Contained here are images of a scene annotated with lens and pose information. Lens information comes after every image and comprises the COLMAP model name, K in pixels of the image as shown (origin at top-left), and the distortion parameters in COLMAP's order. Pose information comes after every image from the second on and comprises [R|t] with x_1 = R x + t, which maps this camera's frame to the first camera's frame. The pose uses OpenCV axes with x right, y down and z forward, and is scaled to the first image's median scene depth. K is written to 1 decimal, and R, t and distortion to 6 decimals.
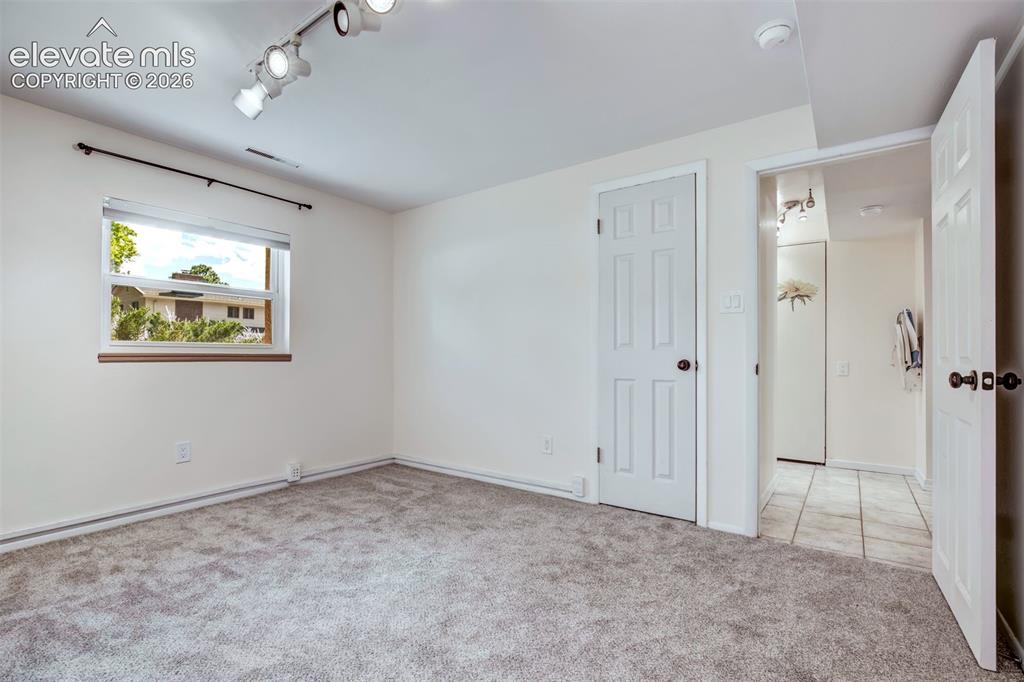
lens RADIAL K [[471.7, 0, 514.0], [0, 471.7, 345.3], [0, 0, 1]] dist [-0.012760, 0.002599]
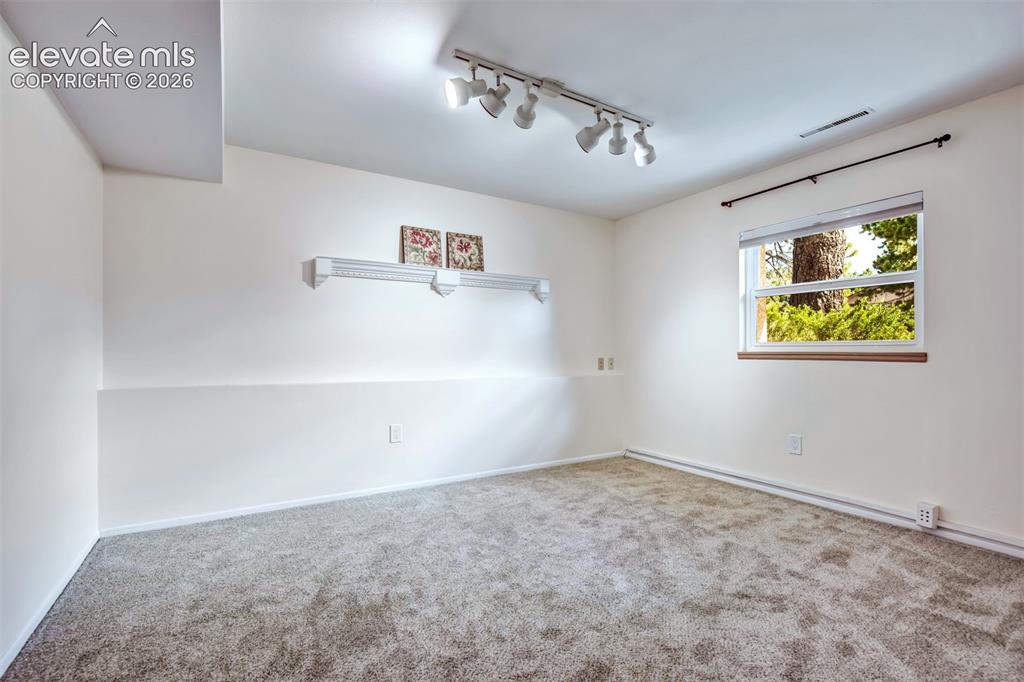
lens RADIAL K [[471.7, 0, 513.9], [0, 471.7, 349.1], [0, 0, 1]] dist [-0.012760, 0.002599]
pose [[-0.380565, -0.010873, -0.924690, 0.537647], [0.015404, 0.999718, -0.018095, 0.020711], [0.924626, -0.021131, -0.380290, 0.834524]]
